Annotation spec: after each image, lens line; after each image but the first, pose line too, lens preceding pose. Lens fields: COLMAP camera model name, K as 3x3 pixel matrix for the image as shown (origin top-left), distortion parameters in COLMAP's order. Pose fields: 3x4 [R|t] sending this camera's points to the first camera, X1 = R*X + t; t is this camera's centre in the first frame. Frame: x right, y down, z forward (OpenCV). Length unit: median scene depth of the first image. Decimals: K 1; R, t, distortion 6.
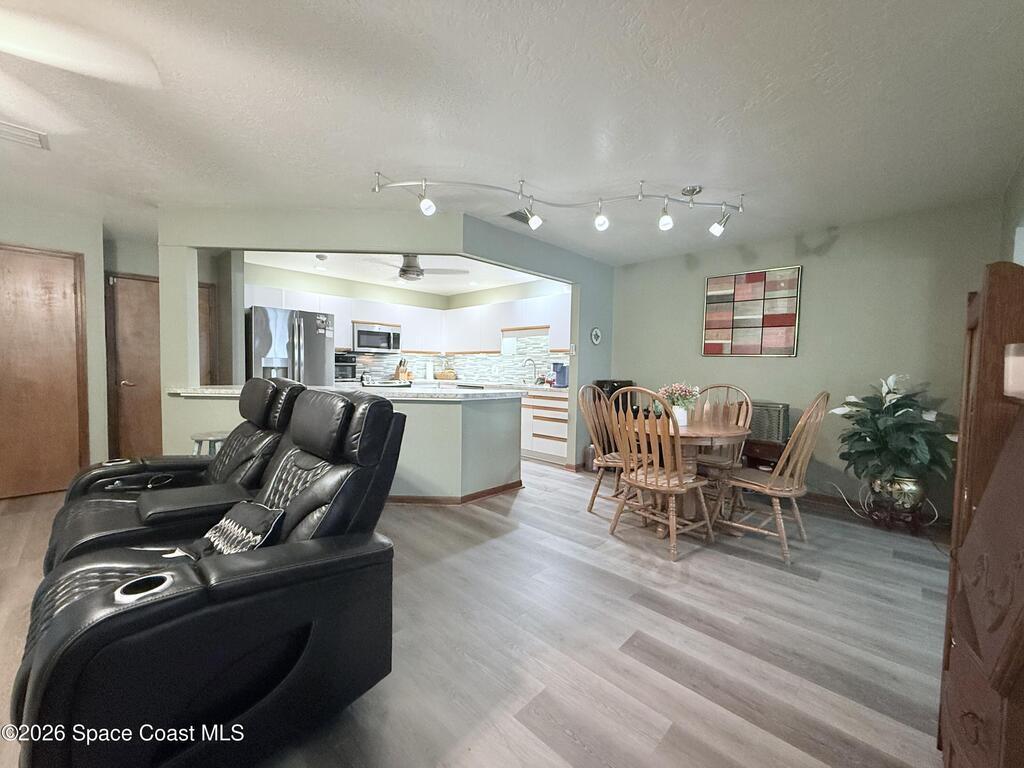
lens RADIAL K [[408.9, 0, 507.6], [0, 408.9, 386.1], [0, 0, 1]] dist [-0.003357, 0.001237]
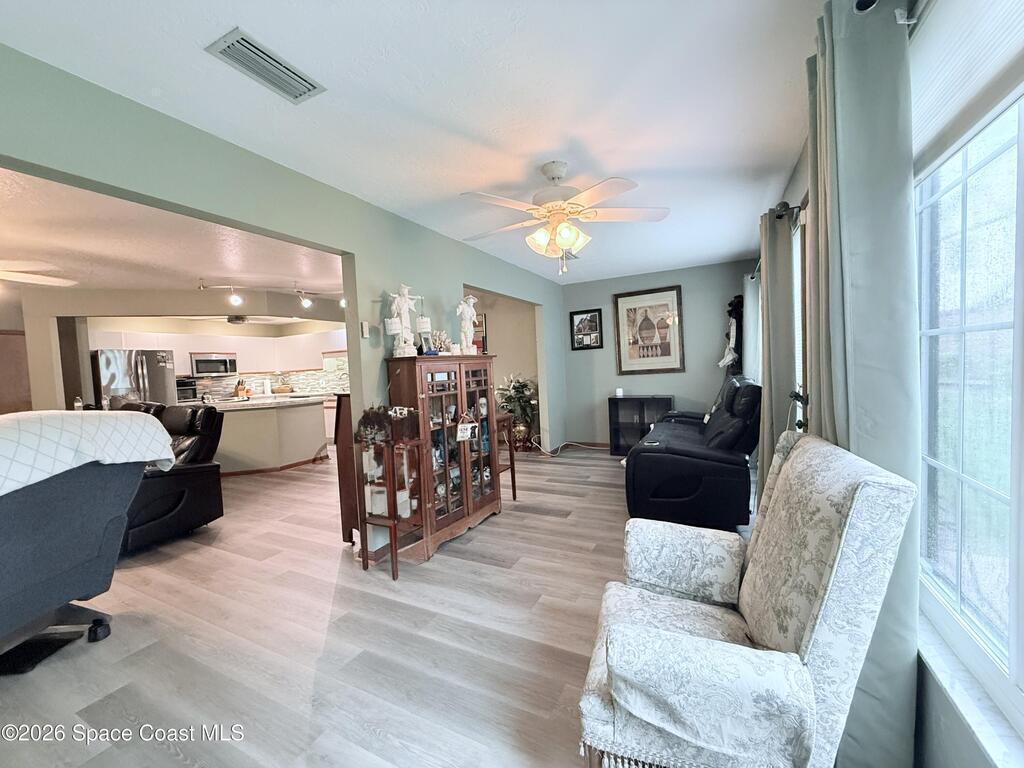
lens RADIAL K [[408.9, 0, 508.5], [0, 408.9, 385.3], [0, 0, 1]] dist [-0.003357, 0.001237]
pose [[0.953532, -0.078497, 0.290888, 0.185527], [0.079998, 0.996772, 0.006747, 0.009091], [-0.290479, 0.016837, 0.956733, -0.495080]]
